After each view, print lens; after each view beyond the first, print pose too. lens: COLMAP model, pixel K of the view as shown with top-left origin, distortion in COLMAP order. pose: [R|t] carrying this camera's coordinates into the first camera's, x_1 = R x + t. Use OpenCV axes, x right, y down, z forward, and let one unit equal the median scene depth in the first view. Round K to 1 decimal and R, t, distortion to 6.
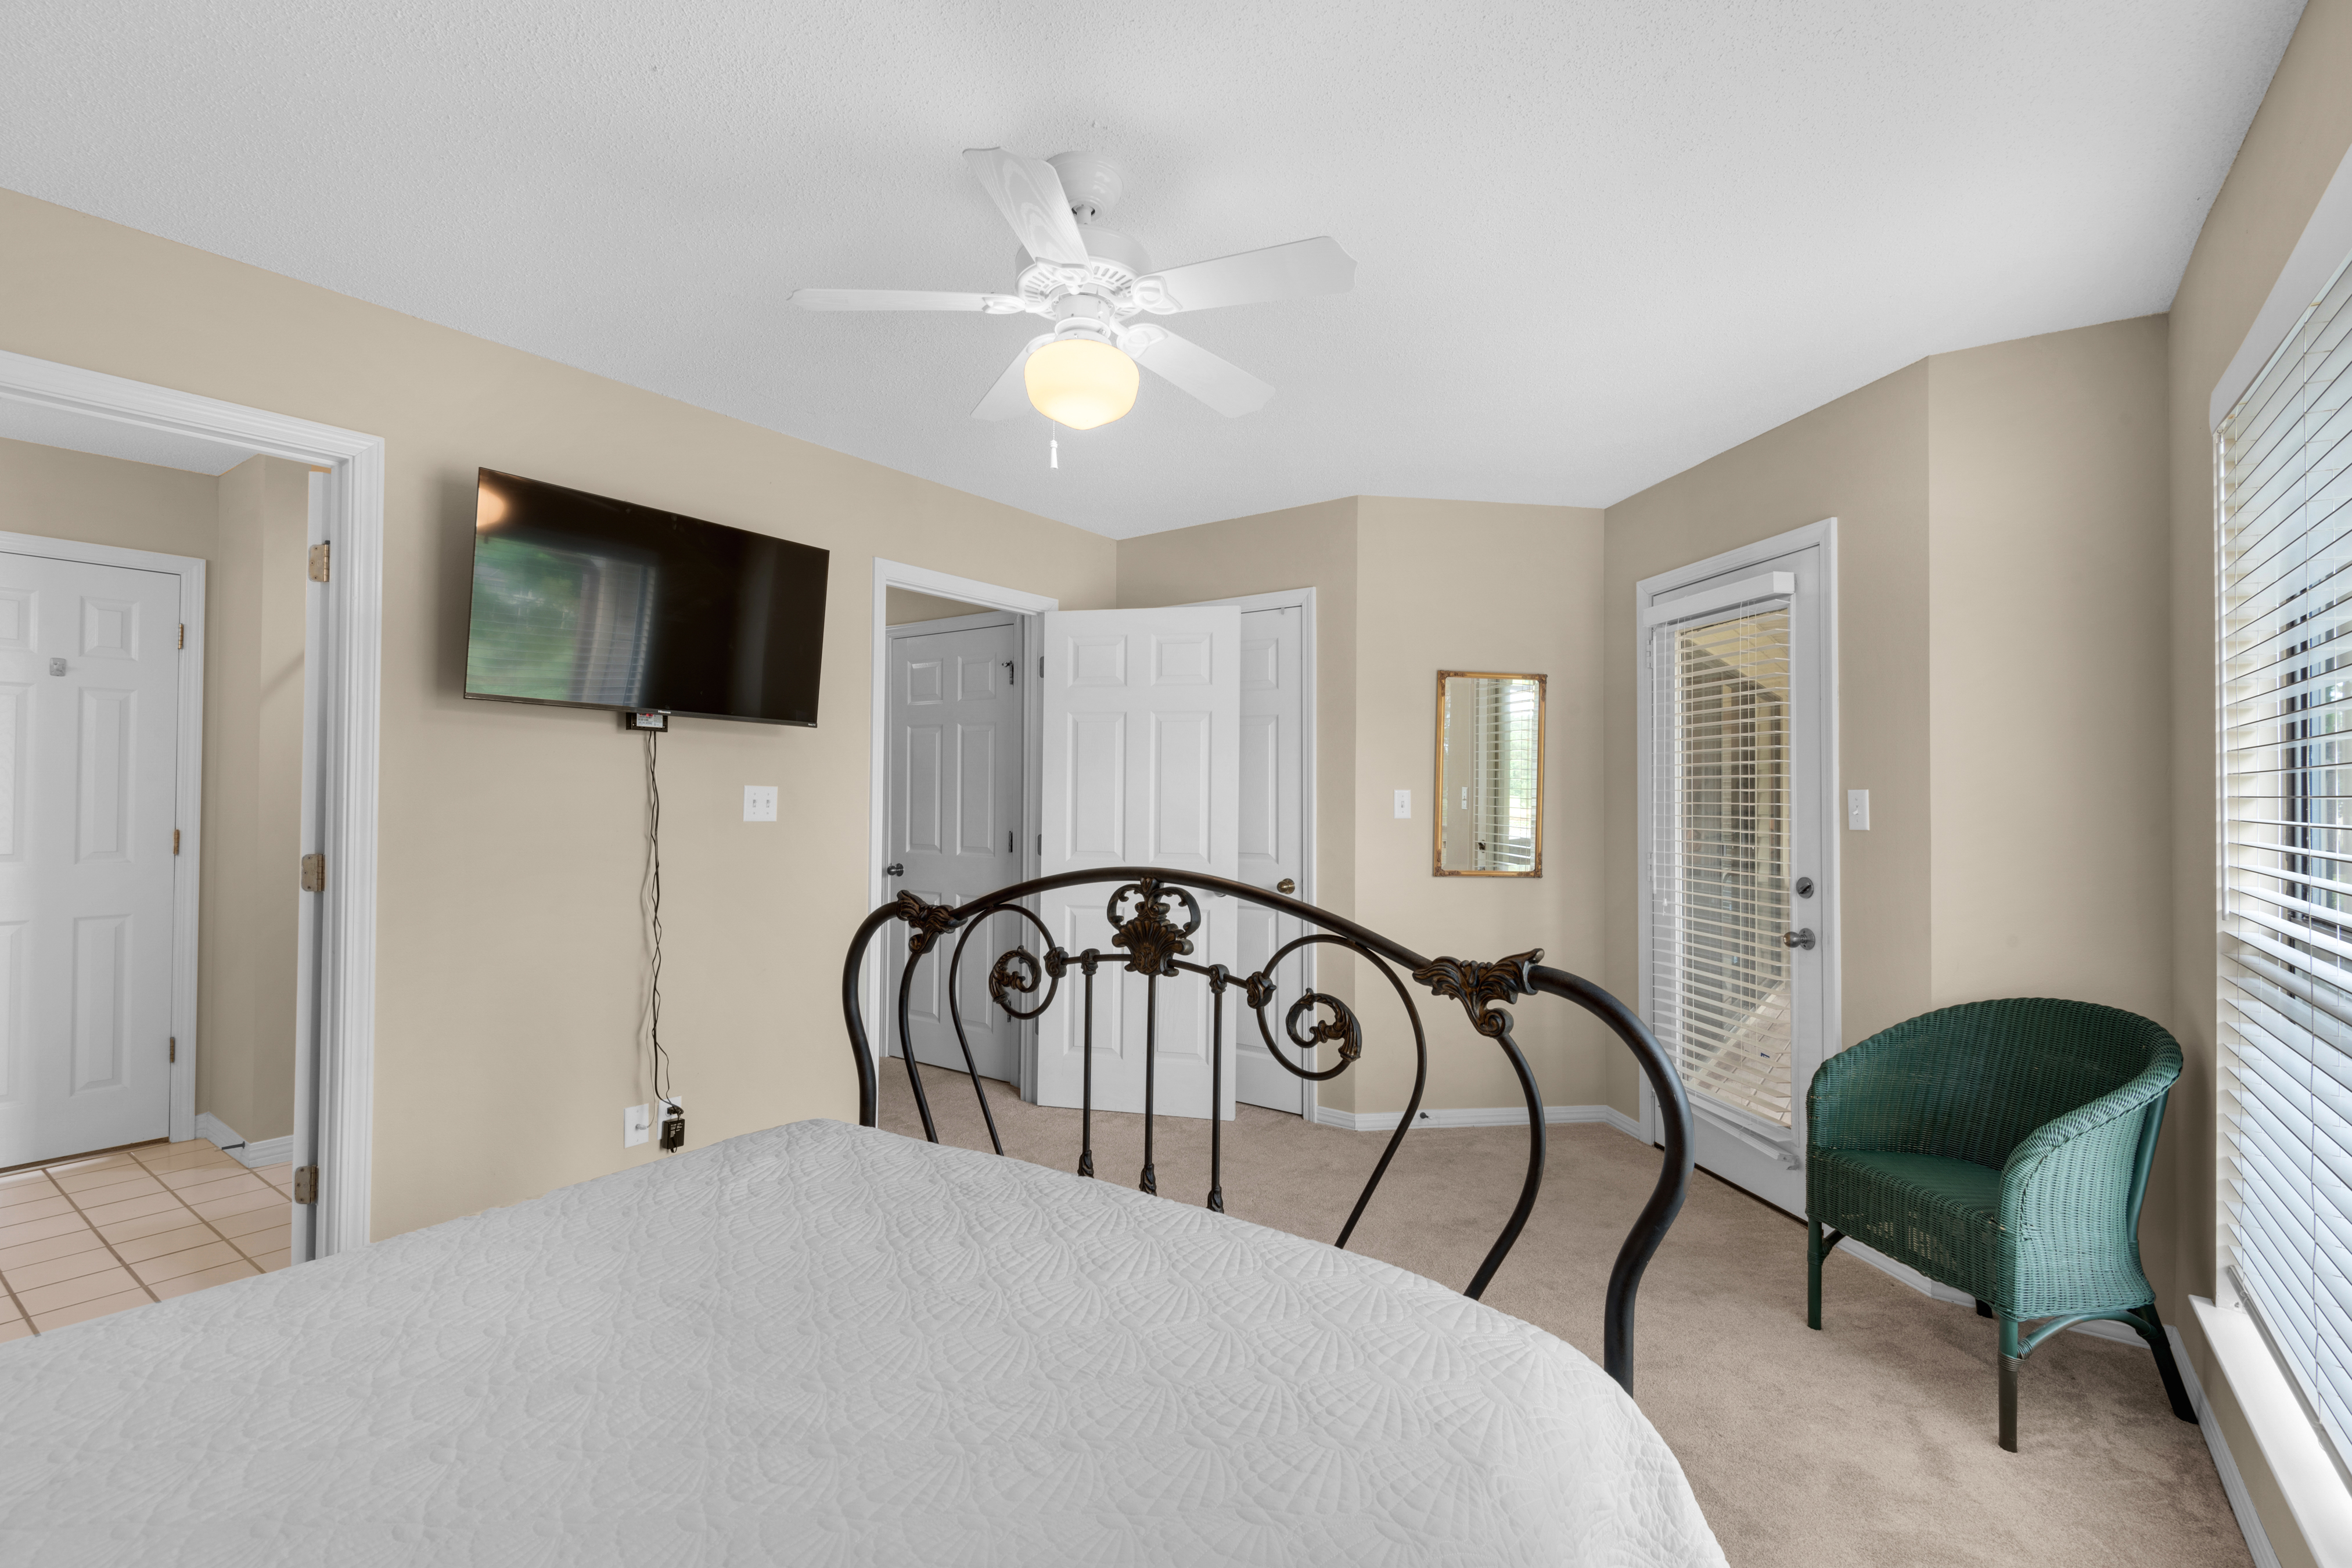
lens RADIAL K [[1065.7, 0, 1160.3], [0, 1065.7, 792.2], [0, 0, 1]] dist [0.021294, 0.000134]
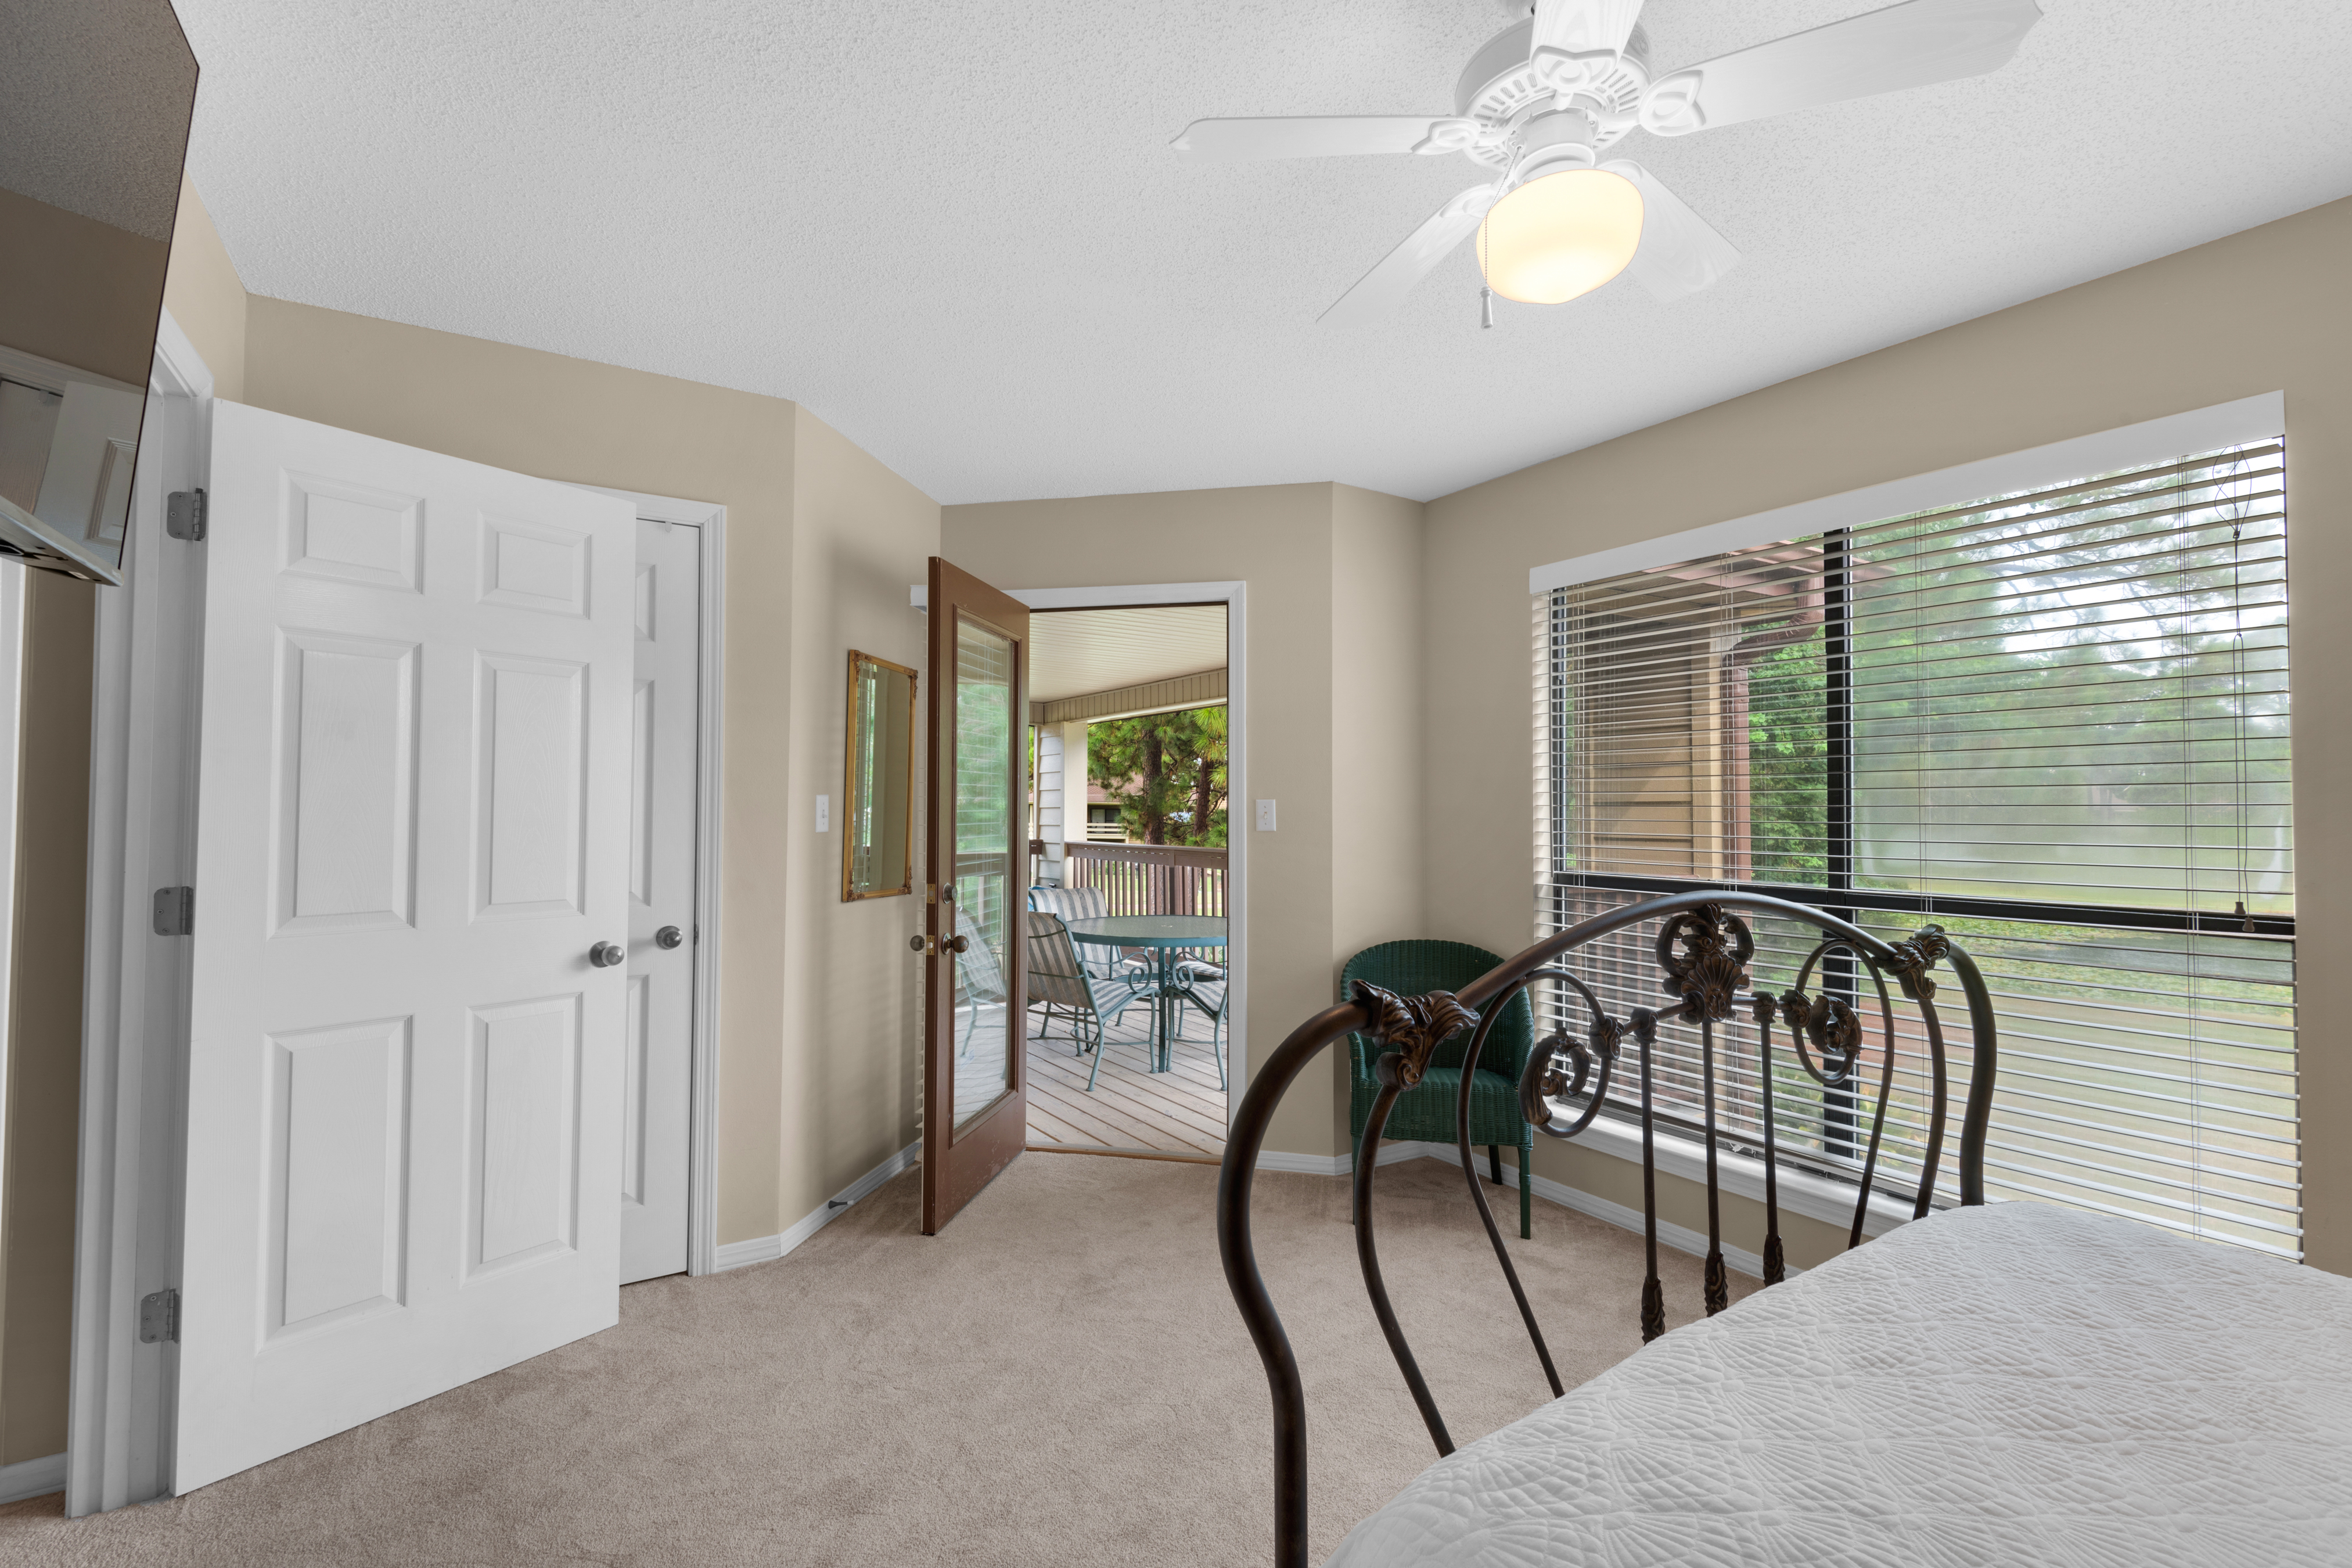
lens RADIAL K [[1065.7, 0, 1169.2], [0, 1065.7, 771.8], [0, 0, 1]] dist [0.021294, 0.000134]
pose [[0.359361, 0.029021, 0.932747, -0.916644], [-0.007031, 0.999572, -0.028391, 0.003744], [-0.933172, 0.003645, 0.359411, 1.063388]]
